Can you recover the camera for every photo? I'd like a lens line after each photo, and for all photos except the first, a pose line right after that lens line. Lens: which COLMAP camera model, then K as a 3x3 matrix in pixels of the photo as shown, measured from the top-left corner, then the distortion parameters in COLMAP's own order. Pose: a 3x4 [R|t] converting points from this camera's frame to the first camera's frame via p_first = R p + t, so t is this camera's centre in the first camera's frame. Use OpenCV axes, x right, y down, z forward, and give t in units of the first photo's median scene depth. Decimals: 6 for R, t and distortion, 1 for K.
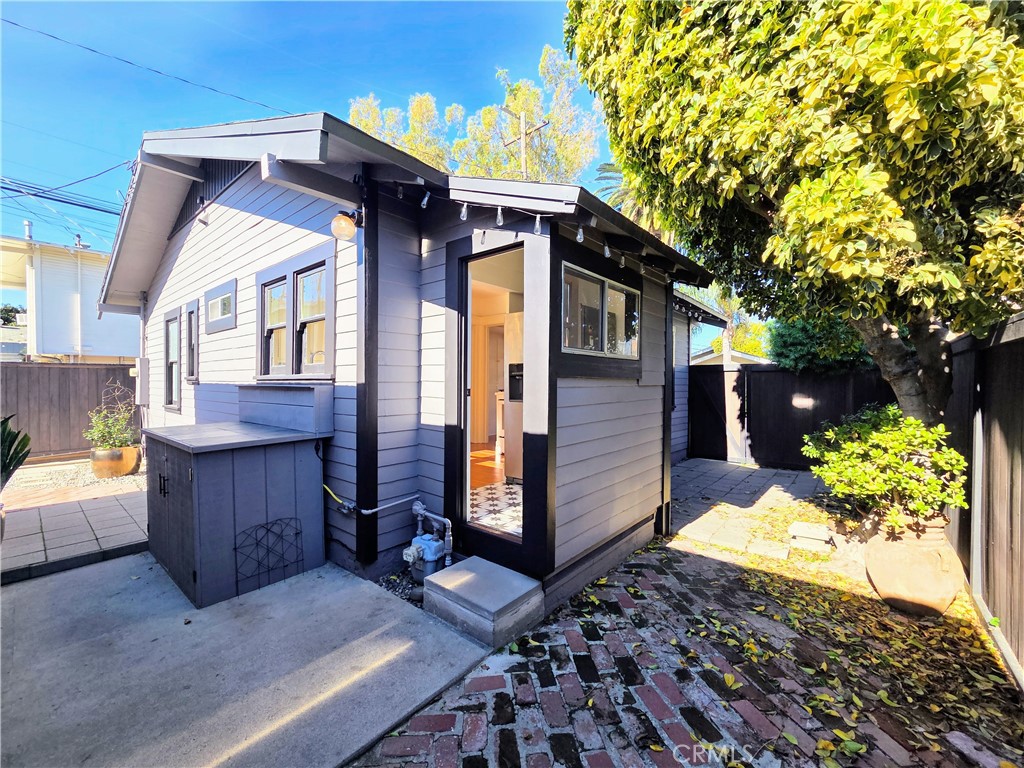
lens RADIAL K [[424.4, 0, 507.7], [0, 424.4, 386.8], [0, 0, 1]] dist [0.002676, 0.001118]
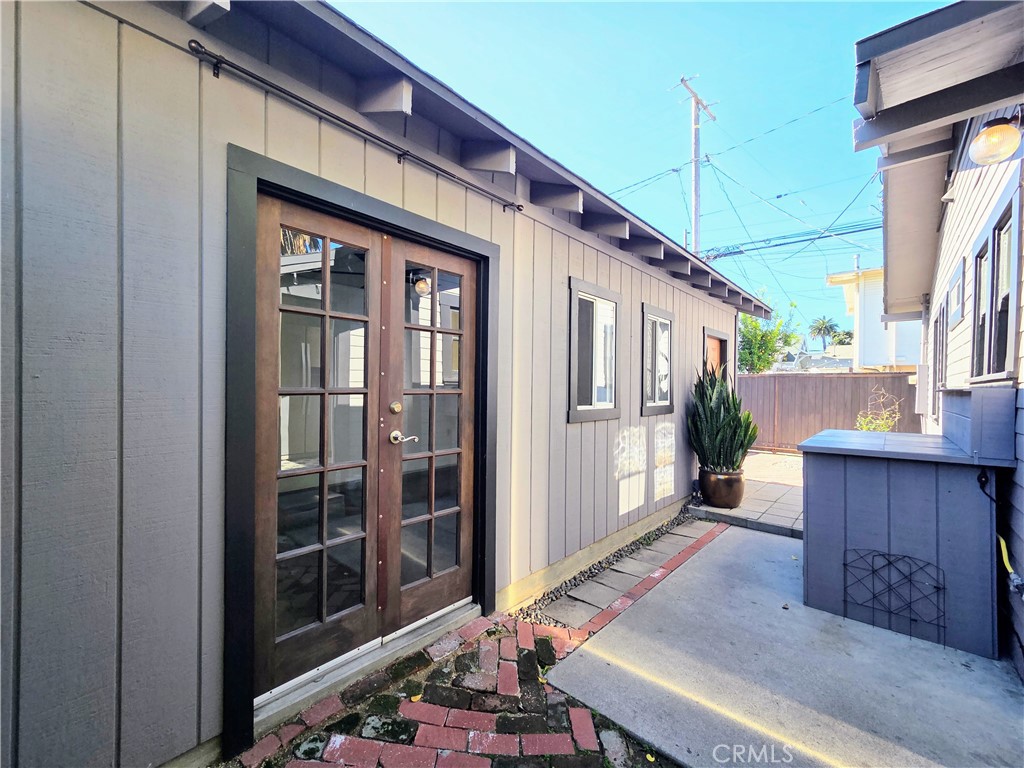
lens RADIAL K [[424.4, 0, 507.7], [0, 424.4, 386.8], [0, 0, 1]] dist [0.002676, 0.001118]
pose [[-0.034617, -0.001016, -0.999400, 0.274014], [-0.027632, 0.999618, -0.000059, 0.015993], [0.999019, 0.027613, -0.034632, 0.266443]]
